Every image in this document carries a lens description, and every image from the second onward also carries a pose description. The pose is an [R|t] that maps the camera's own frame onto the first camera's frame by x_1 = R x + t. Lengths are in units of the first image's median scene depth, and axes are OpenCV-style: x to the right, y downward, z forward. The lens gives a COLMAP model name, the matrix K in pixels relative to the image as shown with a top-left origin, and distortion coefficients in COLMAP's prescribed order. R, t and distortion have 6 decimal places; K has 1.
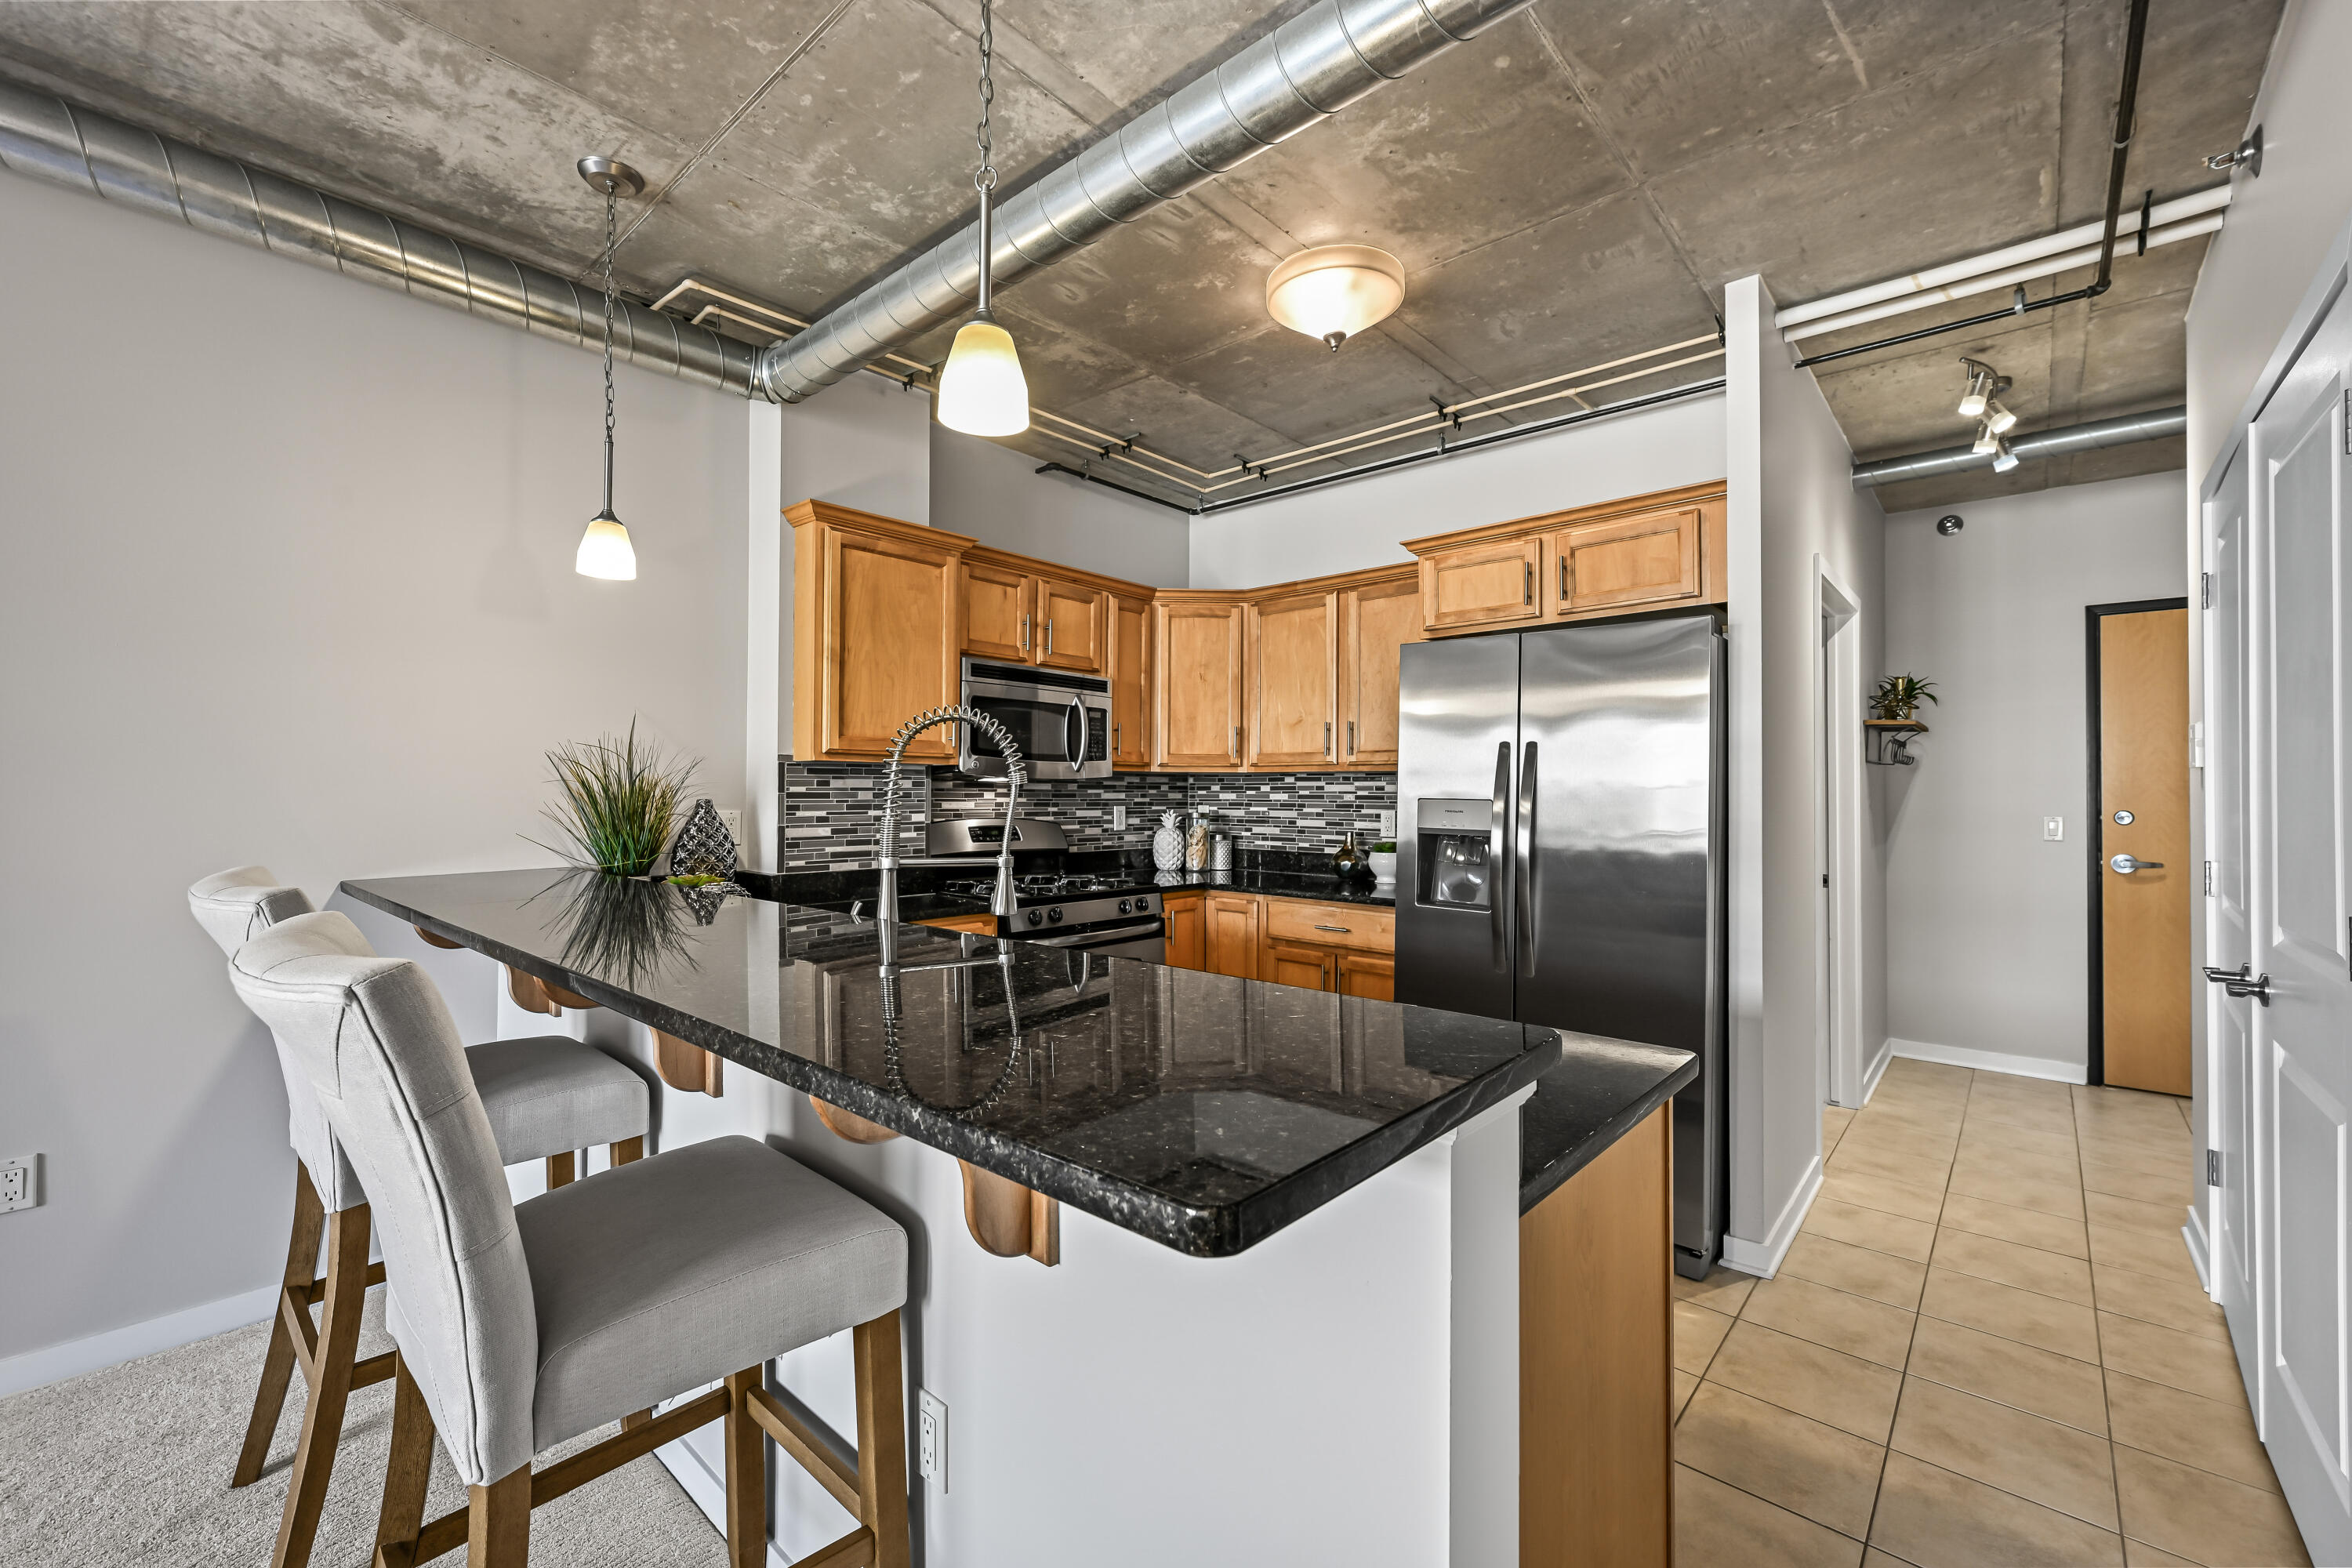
lens RADIAL K [[978.5, 0, 1170.3], [0, 978.5, 780.5], [0, 0, 1]] dist [0.005041, -0.000086]
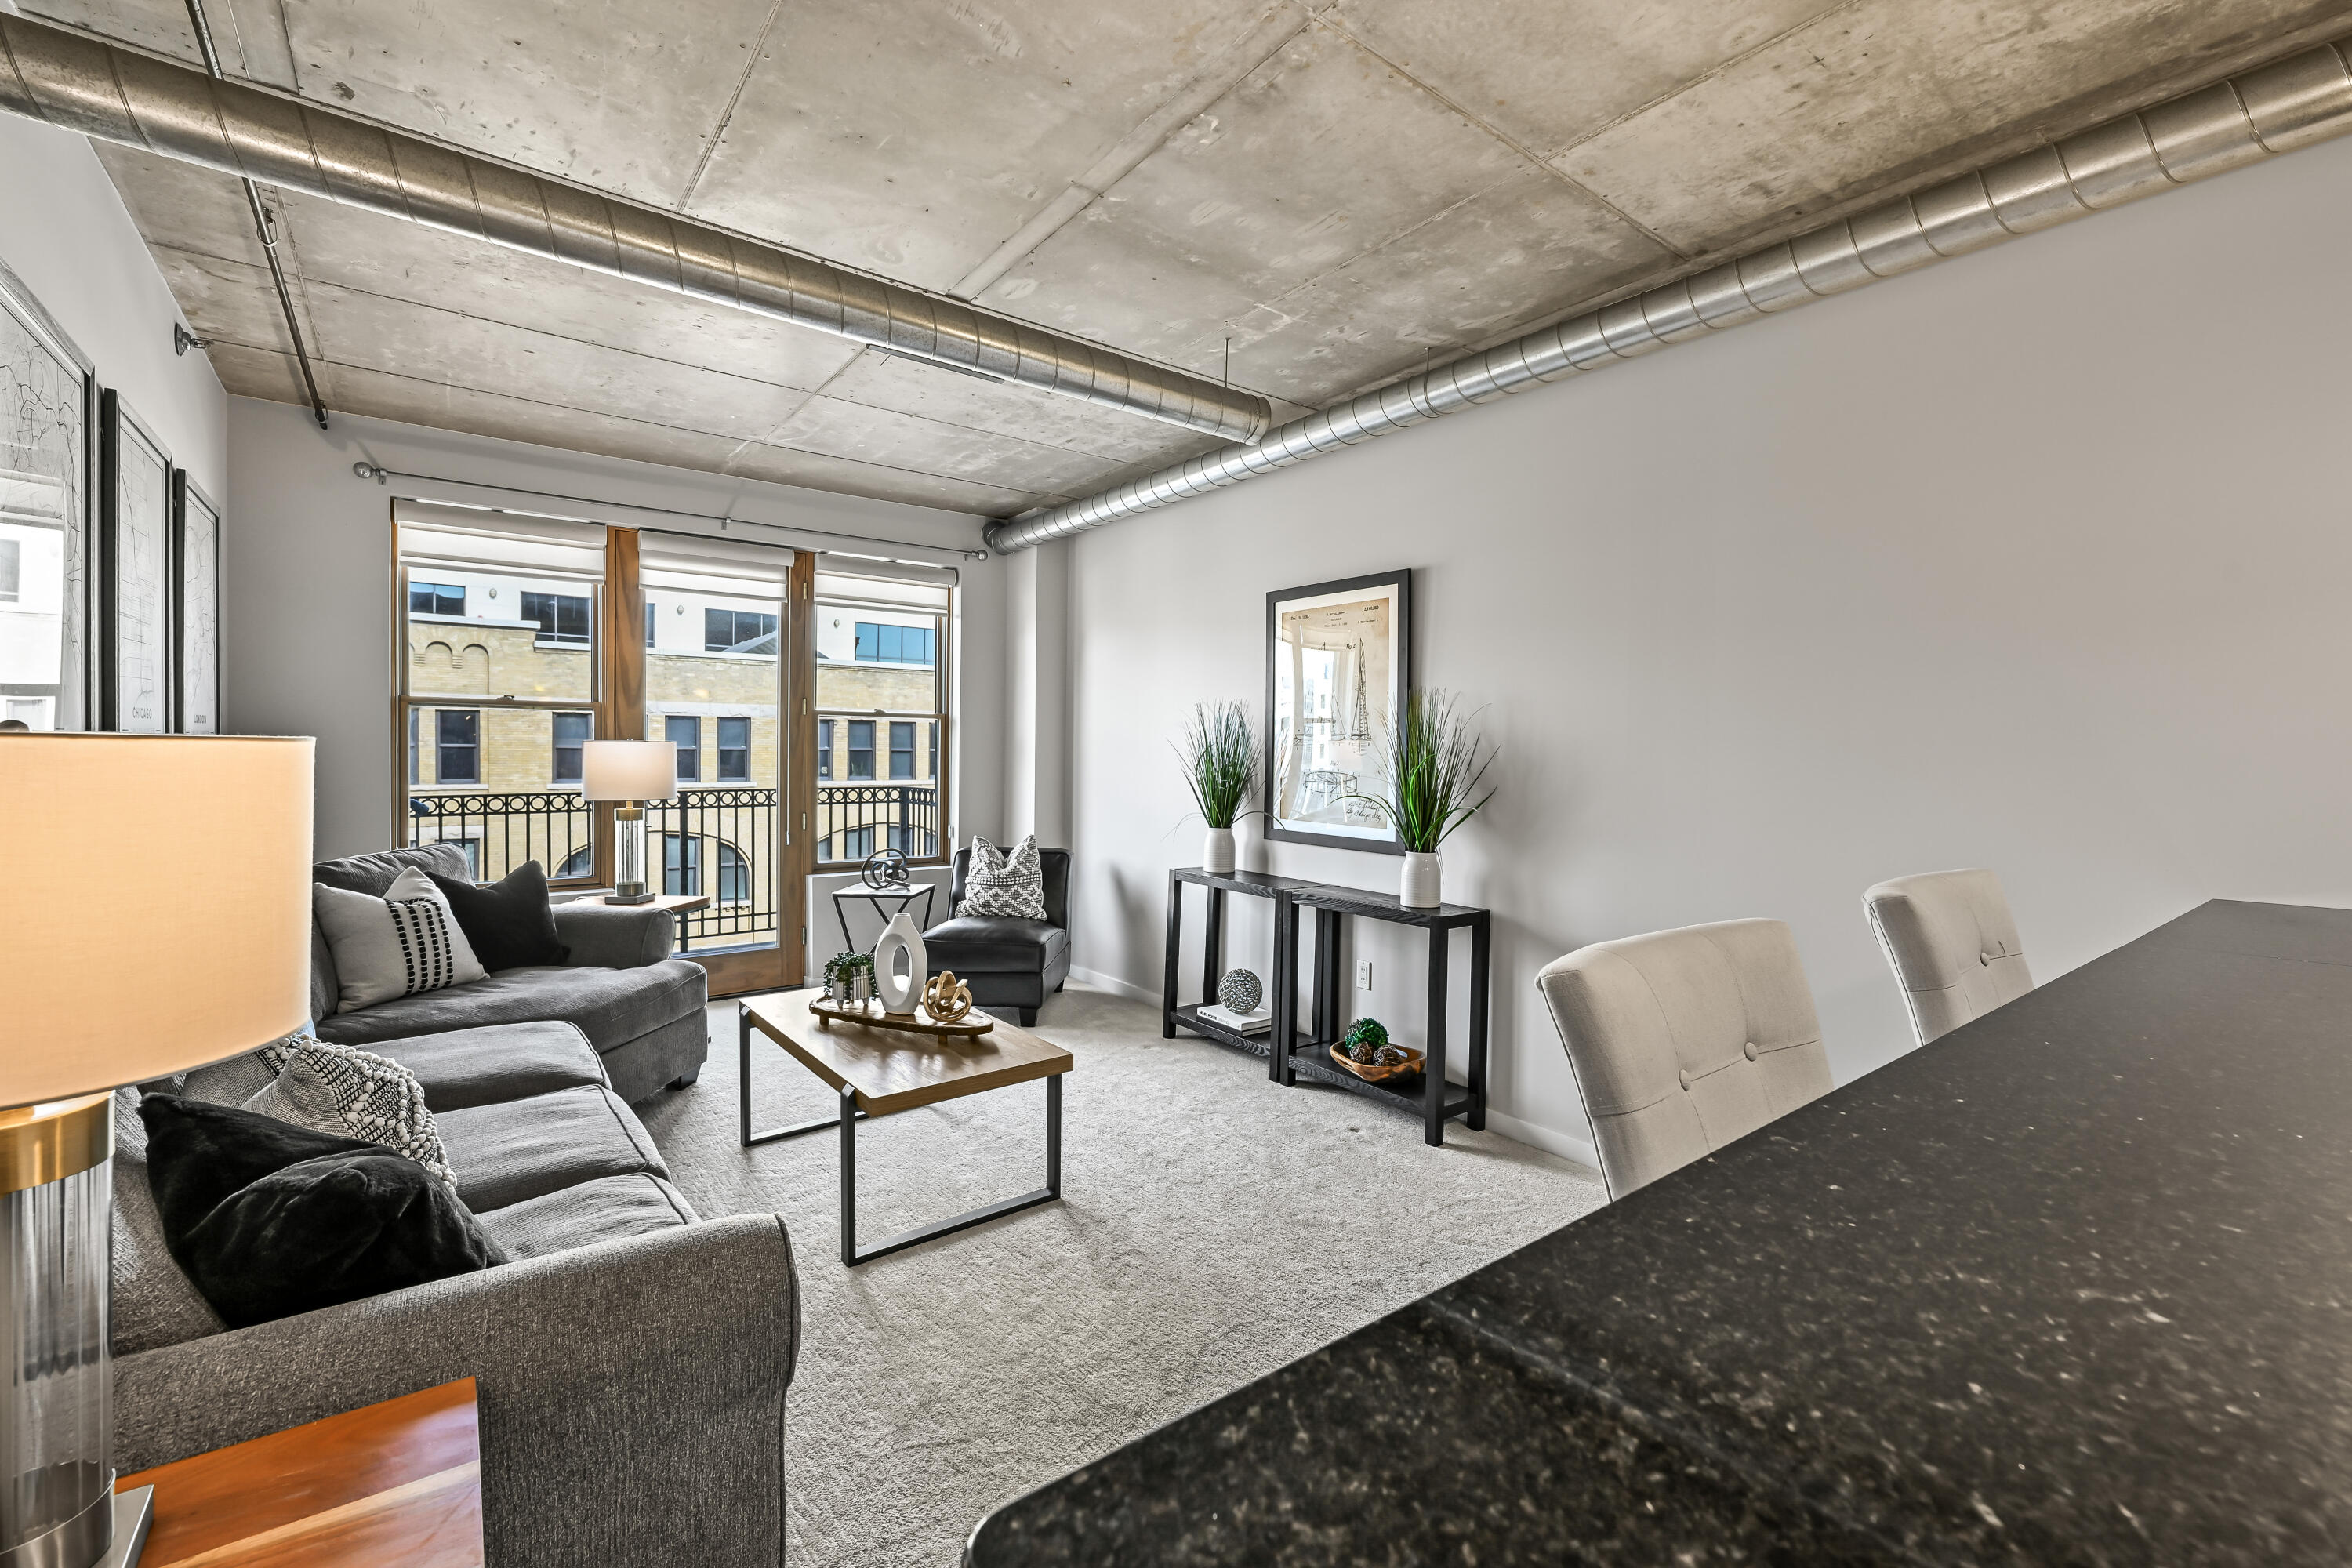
lens RADIAL K [[978.5, 0, 1171.2], [0, 978.5, 771.2], [0, 0, 1]] dist [0.005041, -0.000086]
pose [[-0.193604, 0.016357, -0.980943, 0.115083], [0.000857, 0.999863, 0.016504, -0.014576], [0.981079, 0.002355, -0.193592, 0.206129]]
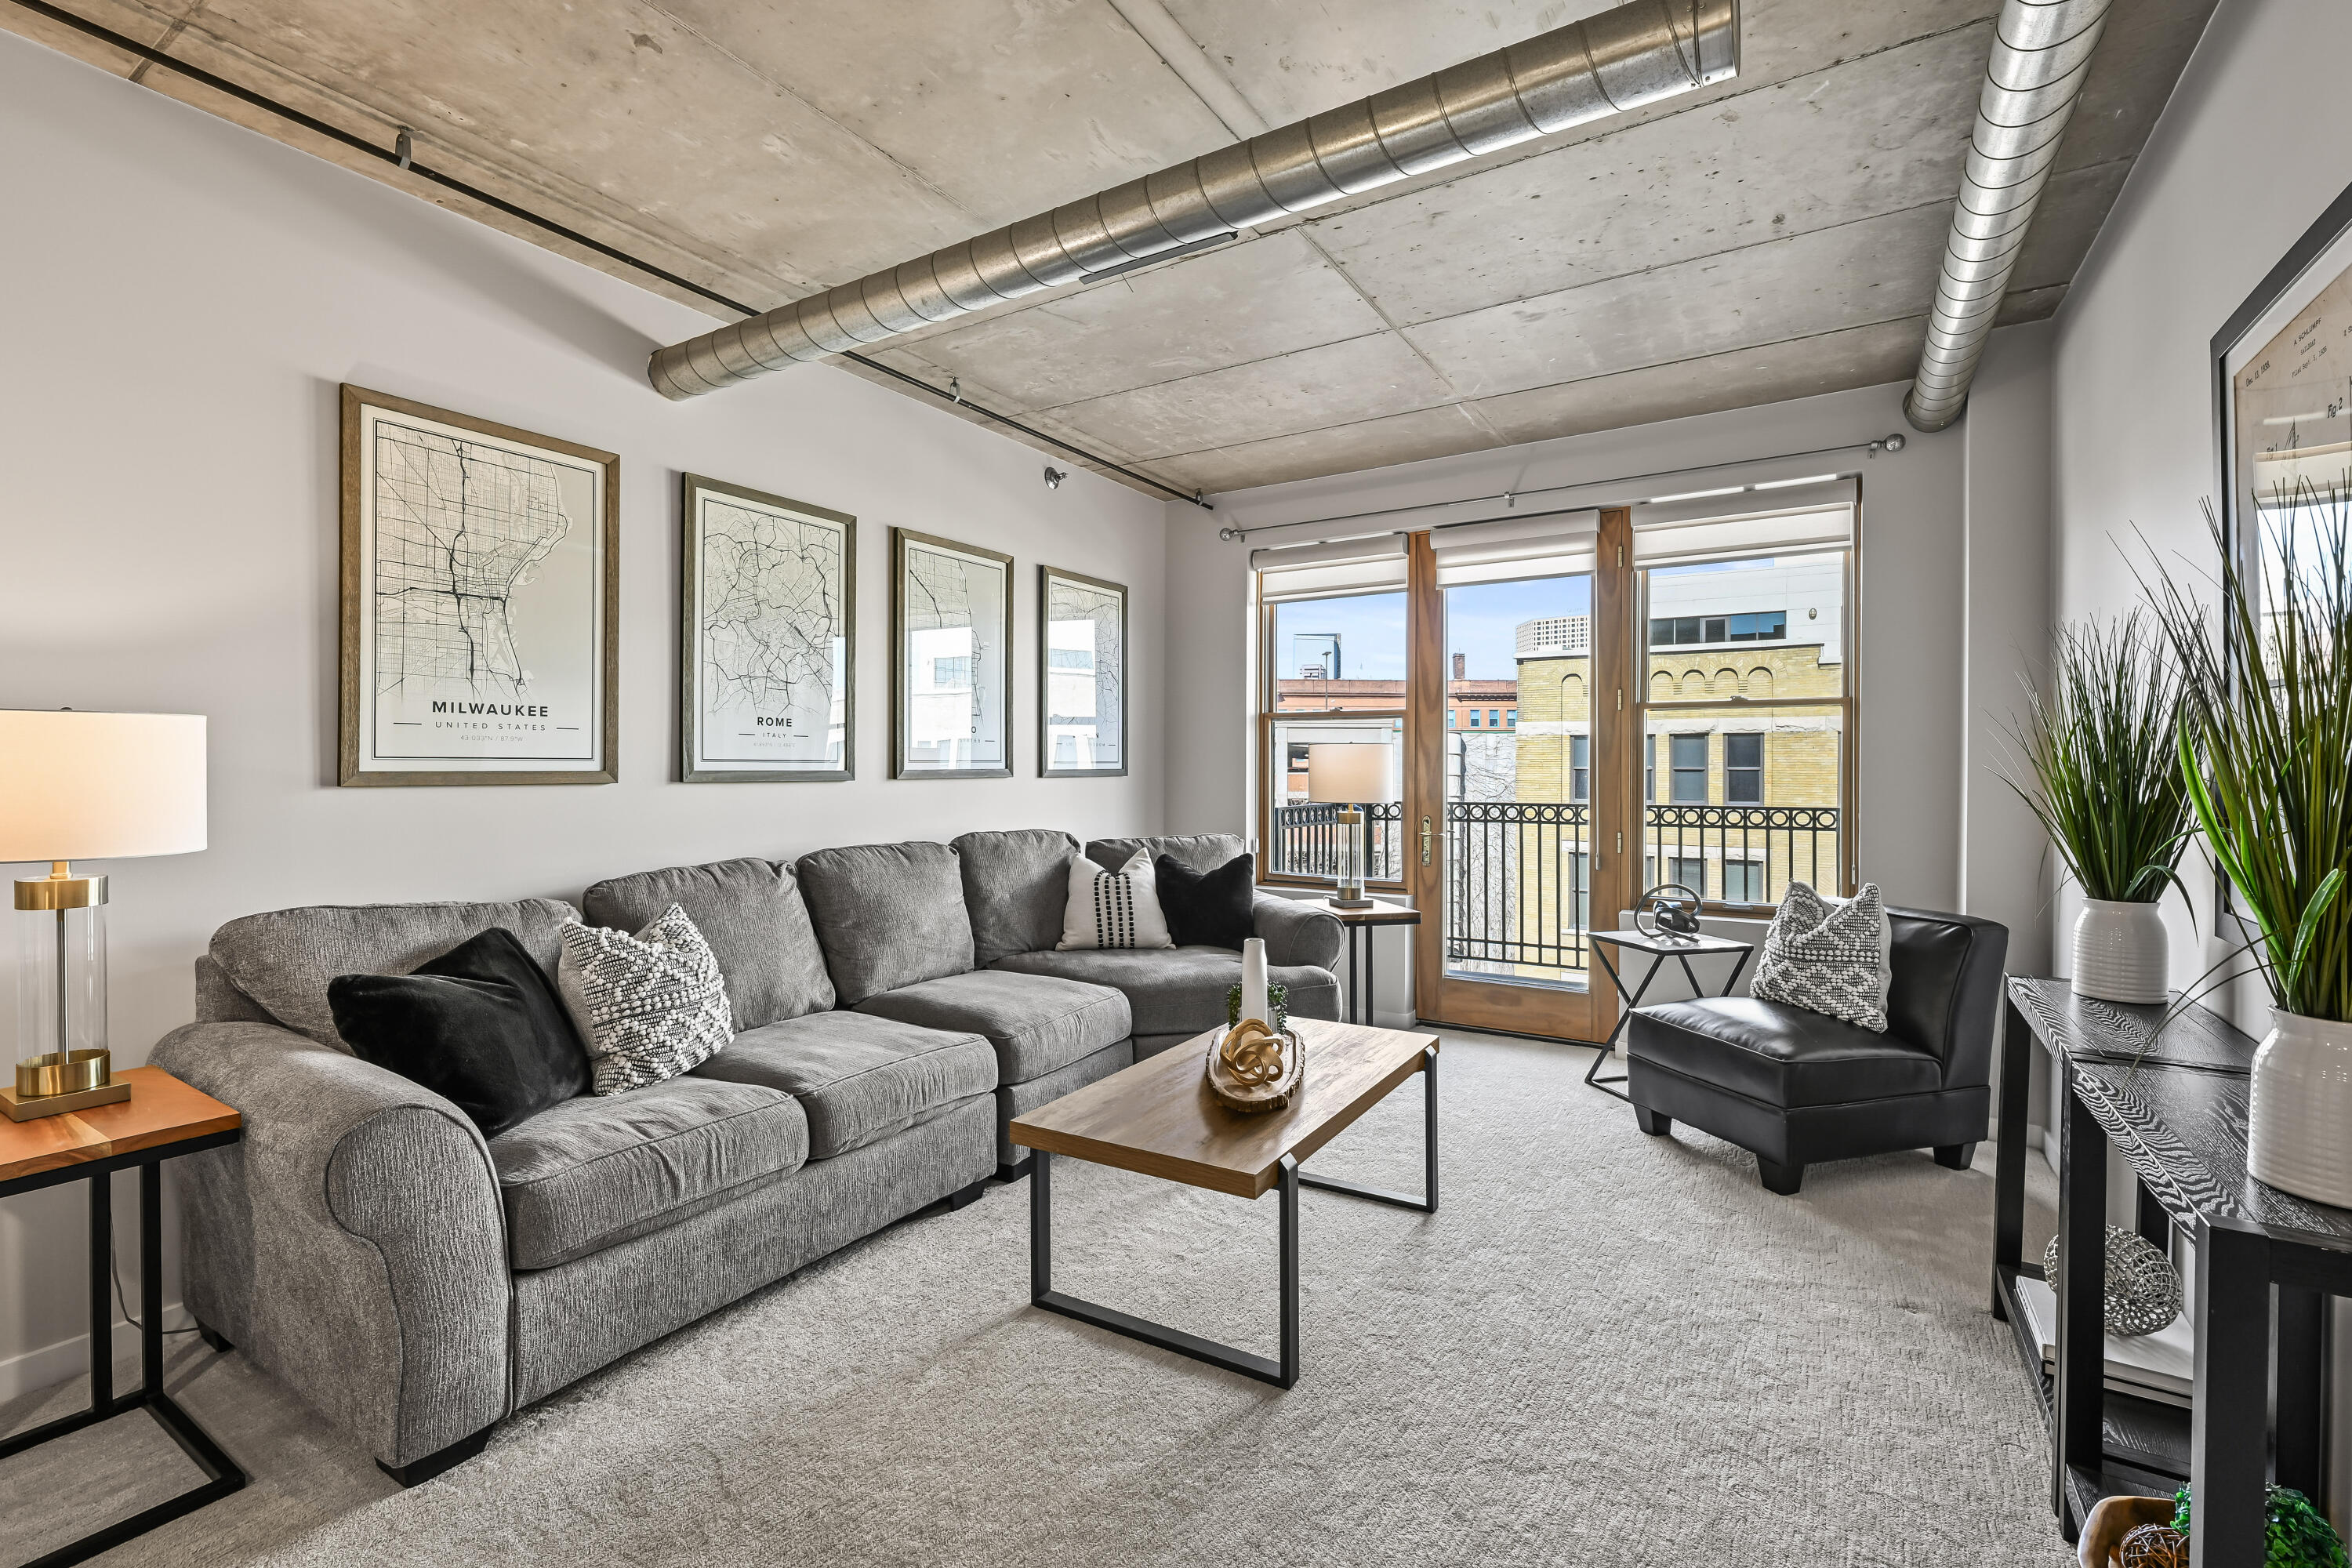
lens RADIAL K [[1034.6, 0, 1188.3], [0, 1034.6, 770.0], [0, 0, 1]] dist [0.007978, -0.001102]
pose [[-0.984979, -0.004289, -0.172621, -0.537500], [-0.002529, 0.999943, -0.010416, 0.013479], [0.172656, -0.009823, -0.984933, 0.546060]]
